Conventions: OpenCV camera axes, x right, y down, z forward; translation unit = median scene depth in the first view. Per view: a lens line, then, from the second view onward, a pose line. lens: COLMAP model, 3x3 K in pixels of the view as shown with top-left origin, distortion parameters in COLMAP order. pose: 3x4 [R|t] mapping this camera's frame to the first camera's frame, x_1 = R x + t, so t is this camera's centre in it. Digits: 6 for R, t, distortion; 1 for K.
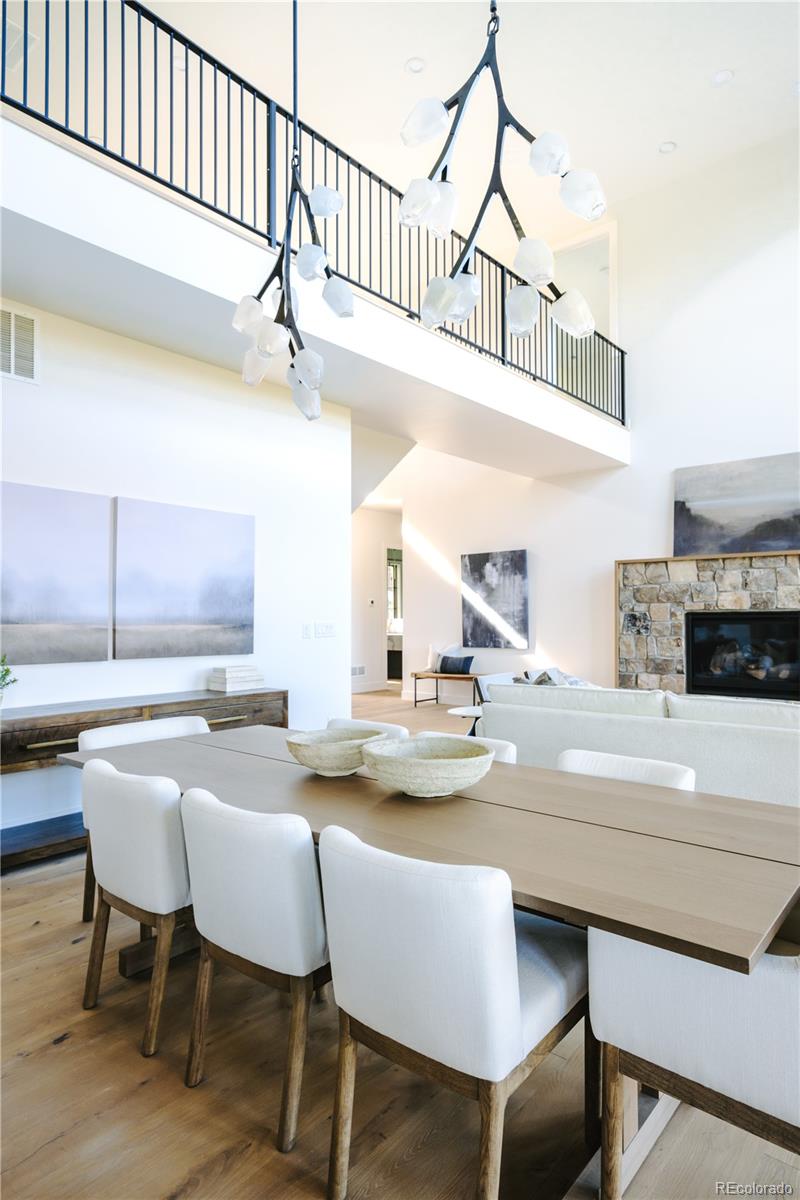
lens RADIAL K [[671.0, 0, 428.4], [0, 671.0, 601.7], [0, 0, 1]] dist [0.014143, -0.000264]
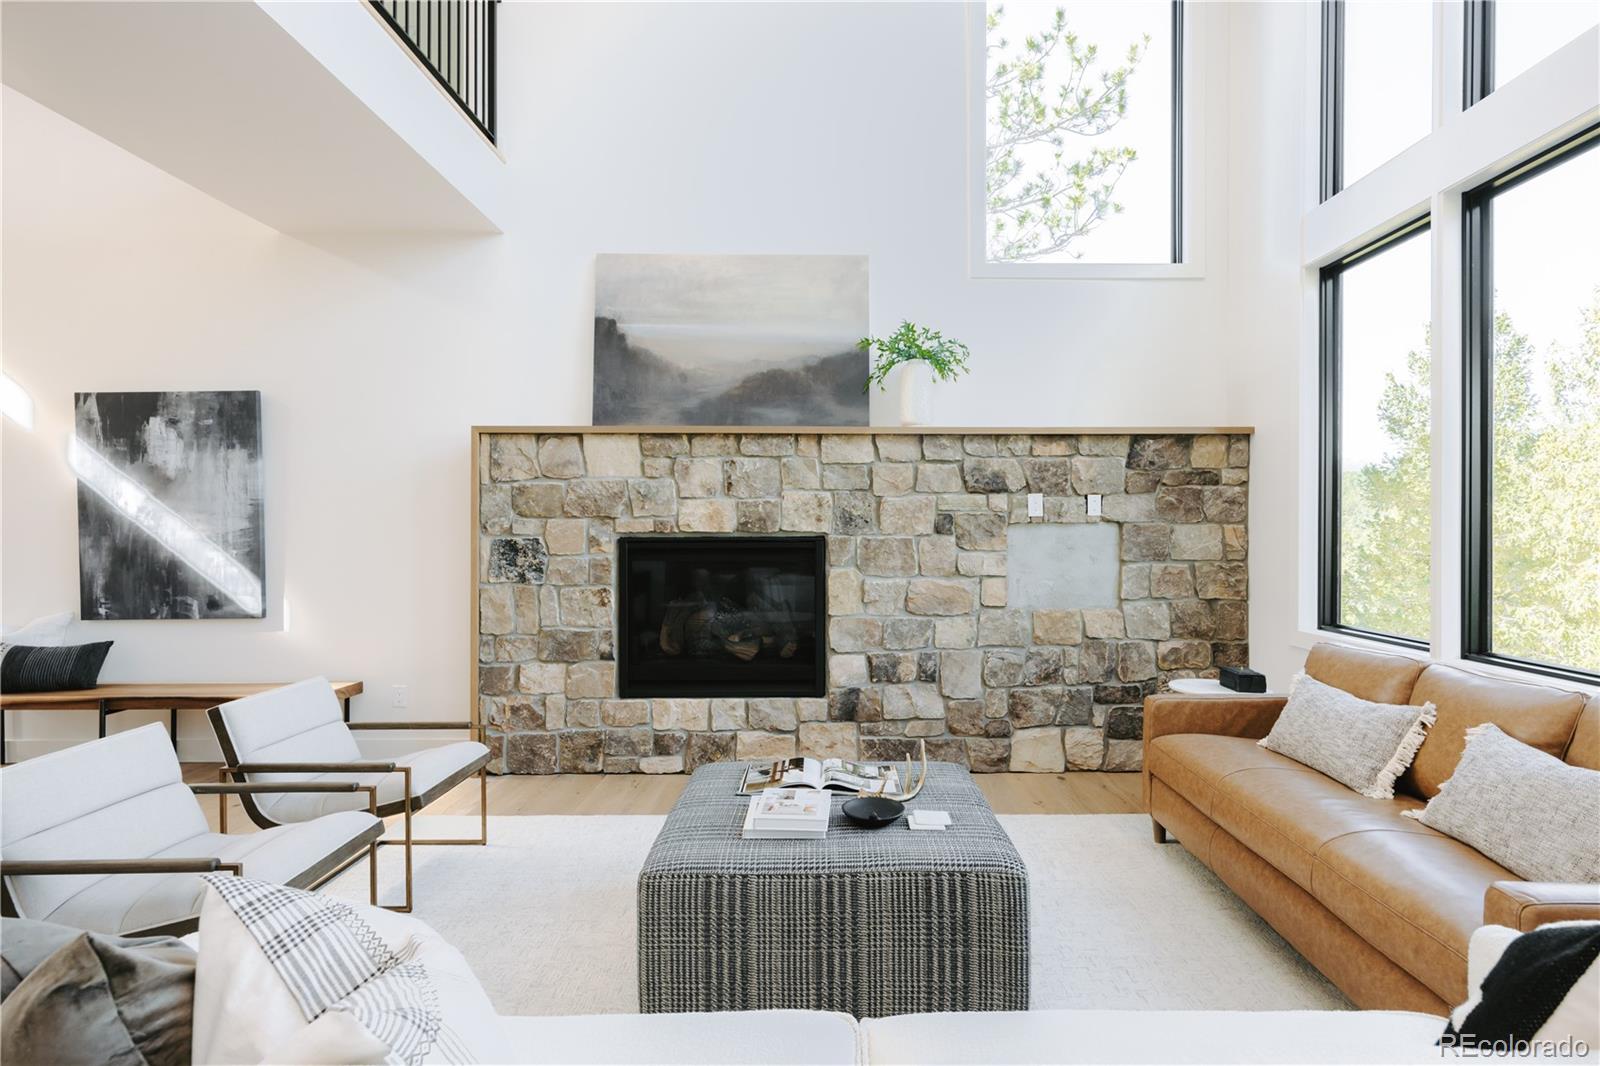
lens RADIAL K [[838.9, 0, 838.4], [0, 838.9, 530.2], [0, 0, 1]] dist [-0.019523, 0.000636]
pose [[0.767830, -0.000880, 0.640653, 0.103309], [-0.014793, 0.999708, 0.019103, -0.003944], [-0.640482, -0.024145, 0.767593, 0.397481]]
